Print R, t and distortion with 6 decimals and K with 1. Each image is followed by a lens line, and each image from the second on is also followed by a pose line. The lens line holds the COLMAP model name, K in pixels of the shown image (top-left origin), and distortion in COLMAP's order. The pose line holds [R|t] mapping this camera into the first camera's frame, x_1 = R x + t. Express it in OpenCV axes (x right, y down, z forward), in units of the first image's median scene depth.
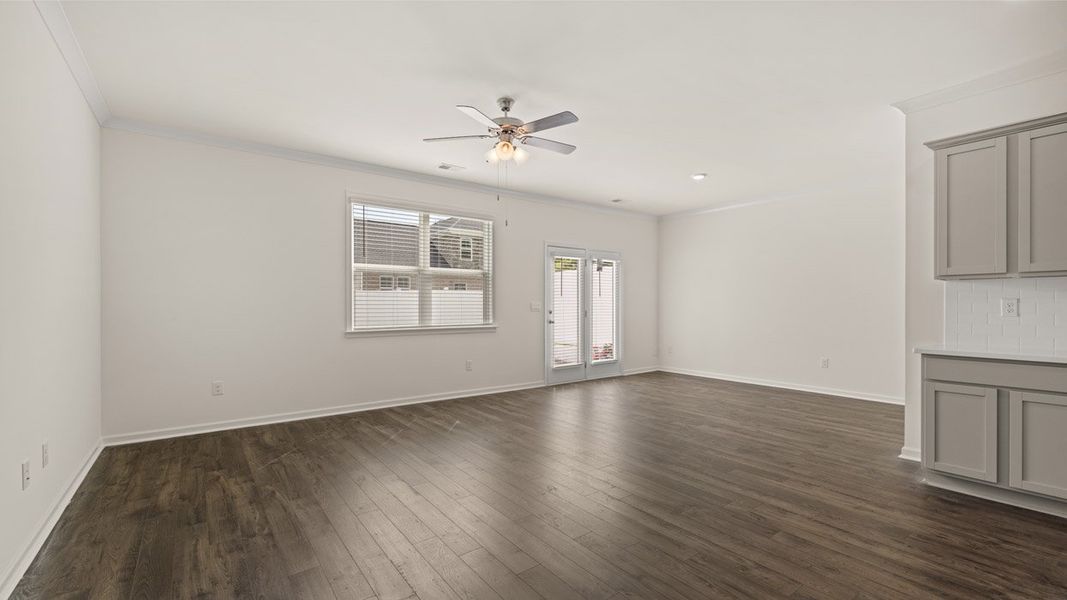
lens RADIAL K [[449.8, 0, 533.5], [0, 449.8, 300.0], [0, 0, 1]] dist [-0.002329, 0.000049]
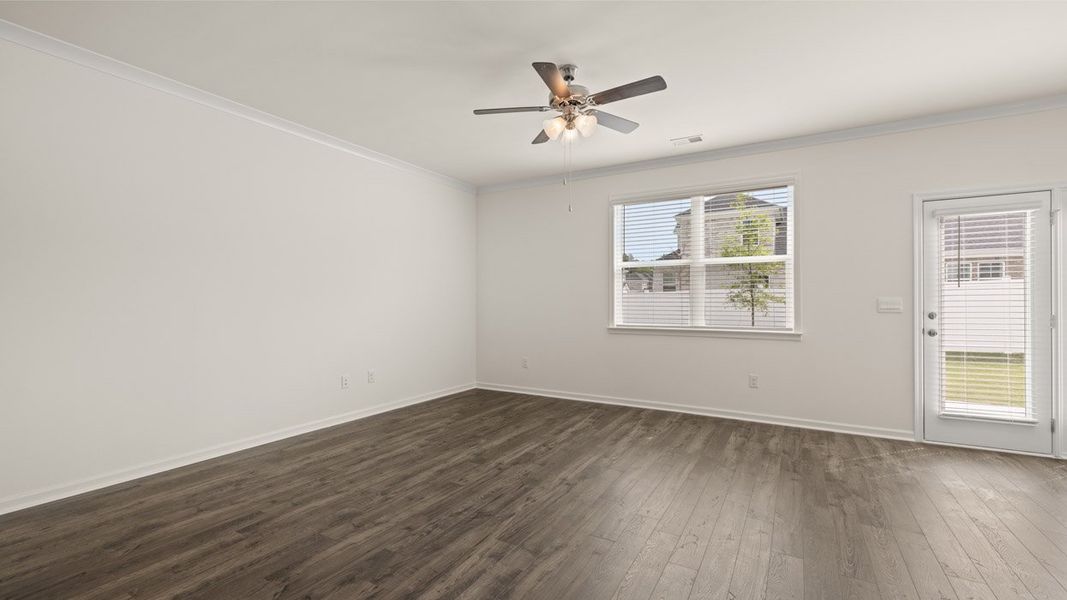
lens RADIAL K [[449.8, 0, 533.5], [0, 449.8, 300.0], [0, 0, 1]] dist [-0.002329, 0.000049]
pose [[0.385937, -0.000996, -0.922525, 0.520496], [0.010753, 0.999936, 0.003419, -0.000337], [0.922463, -0.011239, 0.385923, 0.439299]]
